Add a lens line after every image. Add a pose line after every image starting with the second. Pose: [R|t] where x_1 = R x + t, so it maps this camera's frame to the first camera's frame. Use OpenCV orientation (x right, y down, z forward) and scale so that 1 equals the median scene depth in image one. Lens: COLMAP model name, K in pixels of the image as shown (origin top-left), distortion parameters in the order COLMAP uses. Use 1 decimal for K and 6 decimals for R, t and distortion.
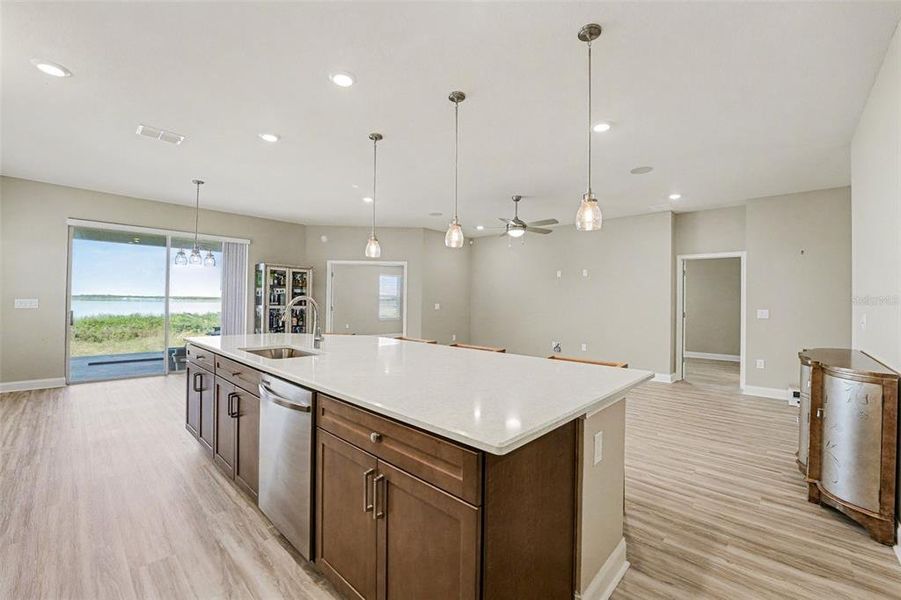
lens RADIAL K [[368.5, 0, 450.1], [0, 368.5, 297.8], [0, 0, 1]] dist [-0.034143, 0.007922]
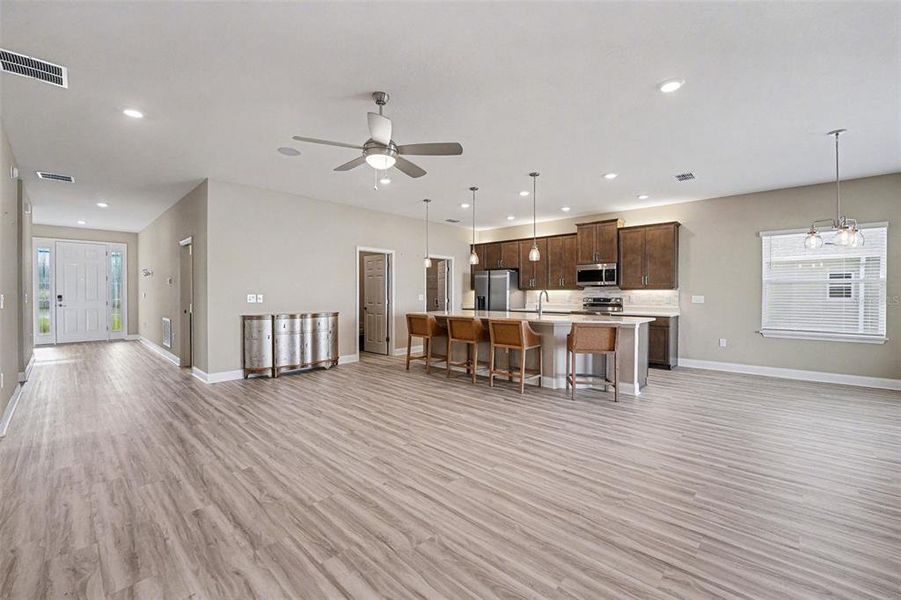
lens RADIAL K [[368.5, 0, 450.1], [0, 368.5, 297.8], [0, 0, 1]] dist [-0.034143, 0.007922]
pose [[-0.999886, -0.014729, -0.003391, 0.093694], [-0.014731, 0.999891, 0.000601, 0.028046], [0.003382, 0.000650, -0.999994, 1.875536]]
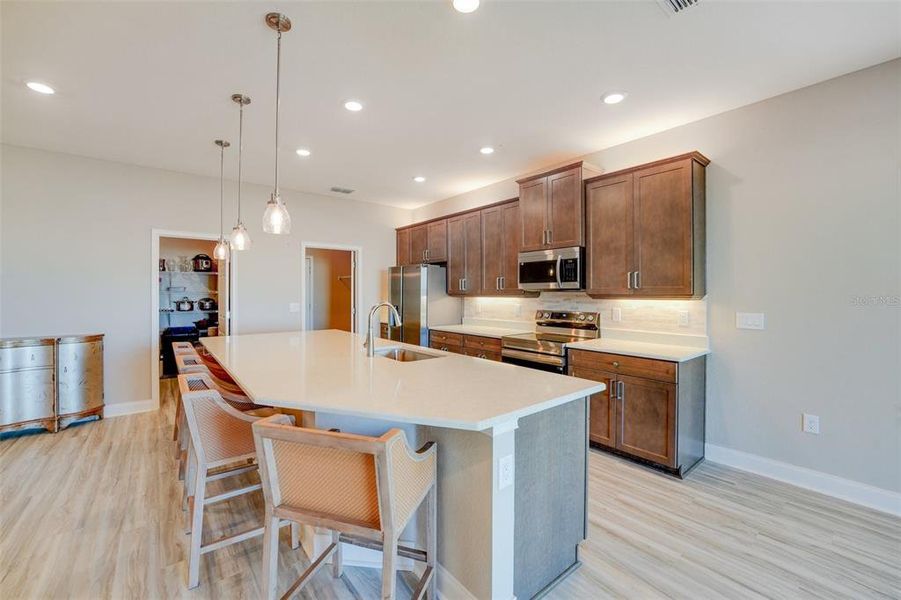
lens RADIAL K [[368.5, 0, 450.1], [0, 368.5, 297.8], [0, 0, 1]] dist [-0.034143, 0.007922]
pose [[-0.990563, -0.016661, 0.136041, -0.429181], [-0.016495, 0.999861, 0.002354, -0.012751], [-0.136062, 0.000088, -0.990700, 1.182044]]
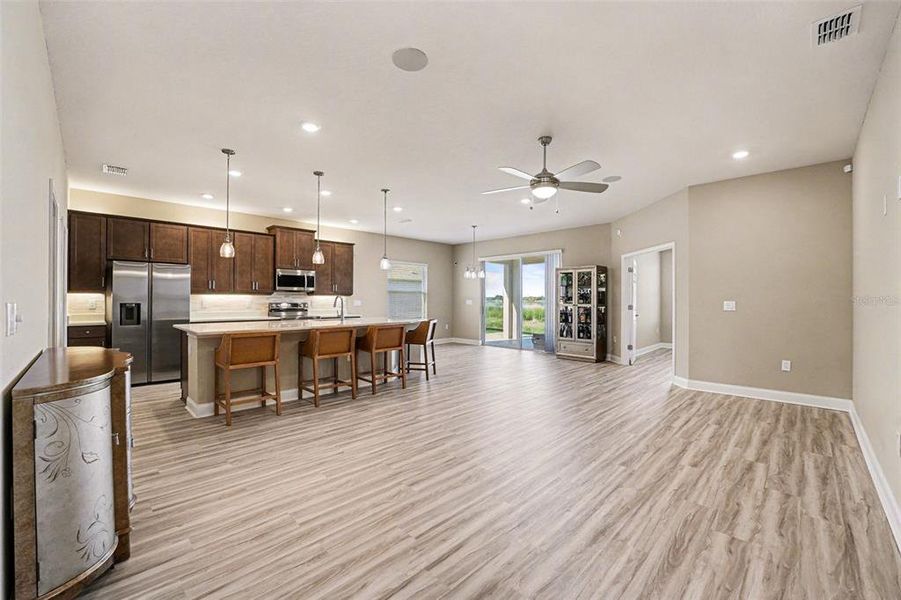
lens RADIAL K [[368.5, 0, 450.1], [0, 368.5, 297.8], [0, 0, 1]] dist [-0.034143, 0.007922]
pose [[-0.032402, -0.019161, -0.999291, 1.036048], [0.008322, 0.999776, -0.019441, 0.033712], [0.999440, -0.008946, -0.032235, 1.028074]]
